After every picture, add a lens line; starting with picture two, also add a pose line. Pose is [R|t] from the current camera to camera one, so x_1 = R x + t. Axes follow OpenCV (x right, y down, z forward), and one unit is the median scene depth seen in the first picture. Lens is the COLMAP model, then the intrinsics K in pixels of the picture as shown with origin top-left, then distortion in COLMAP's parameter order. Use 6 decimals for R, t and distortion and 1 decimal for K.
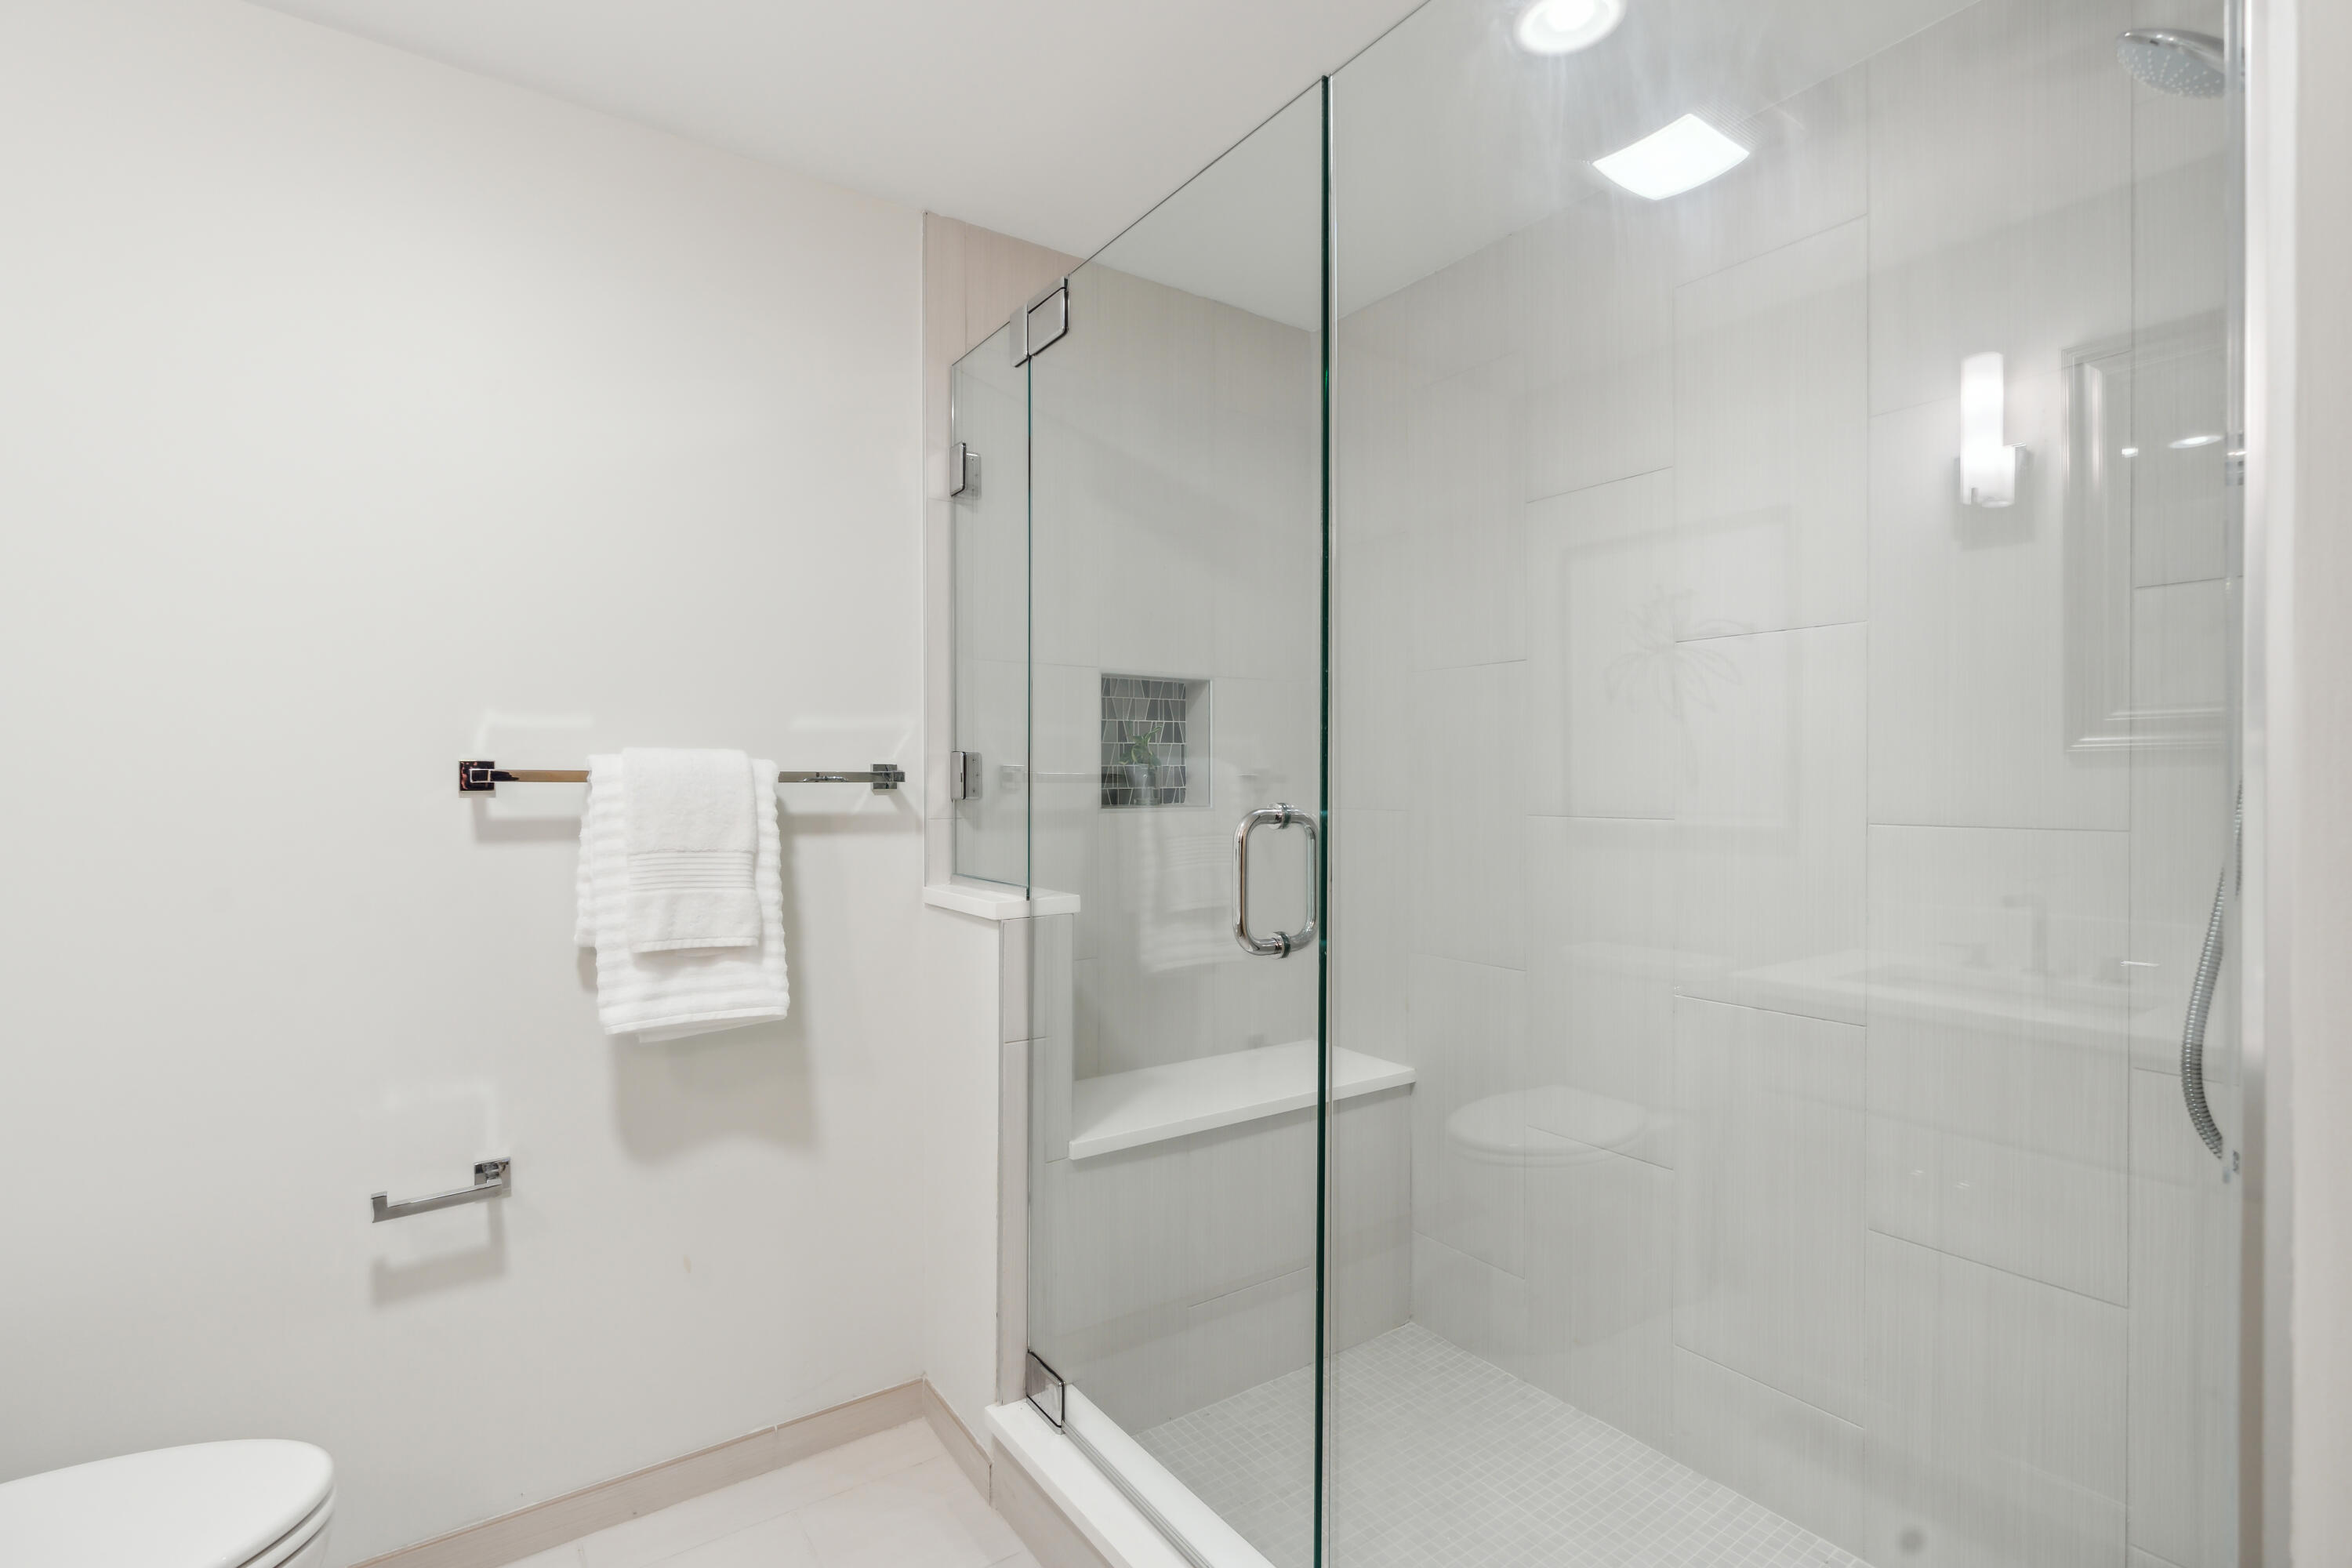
lens RADIAL K [[1078.7, 0, 1174.6], [0, 1078.7, 778.5], [0, 0, 1]] dist [-0.013162, 0.007885]
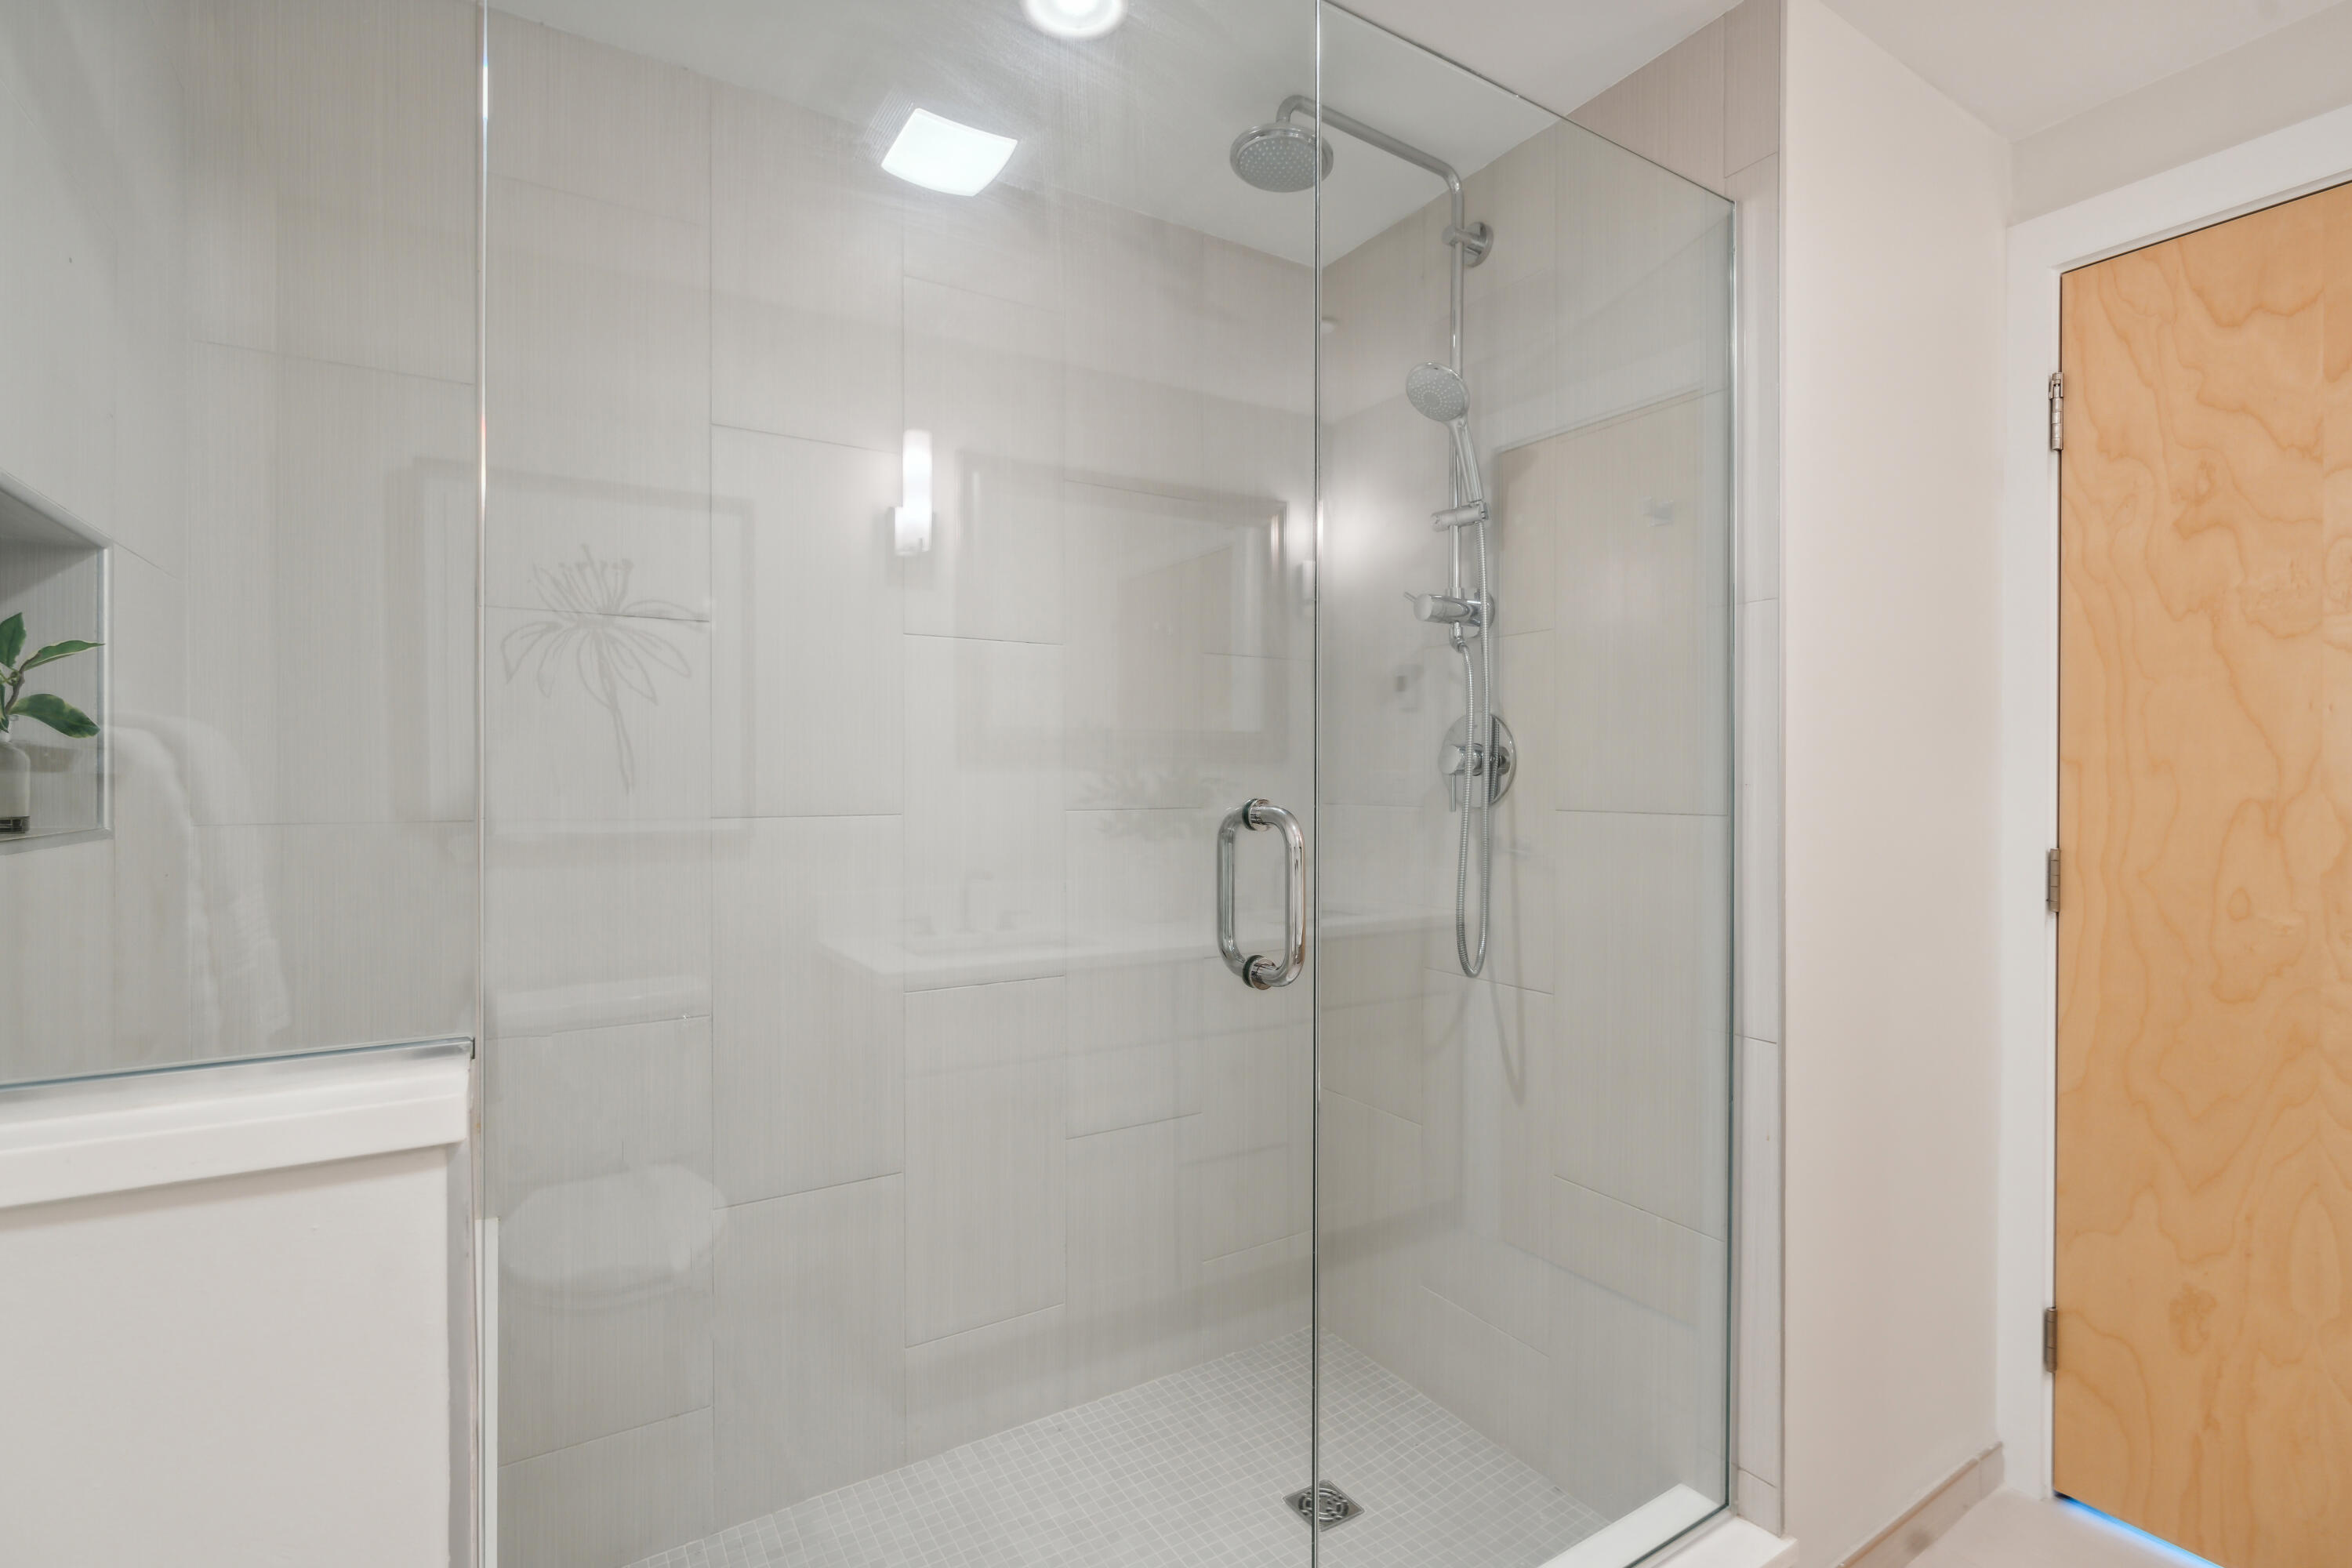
lens RADIAL K [[1078.7, 0, 1174.6], [0, 1078.7, 778.5], [0, 0, 1]] dist [-0.013162, 0.007885]
pose [[0.055344, -0.010080, 0.998416, -0.663686], [0.001460, 0.999949, 0.010015, -0.011907], [-0.998466, 0.000904, 0.055356, 0.921657]]
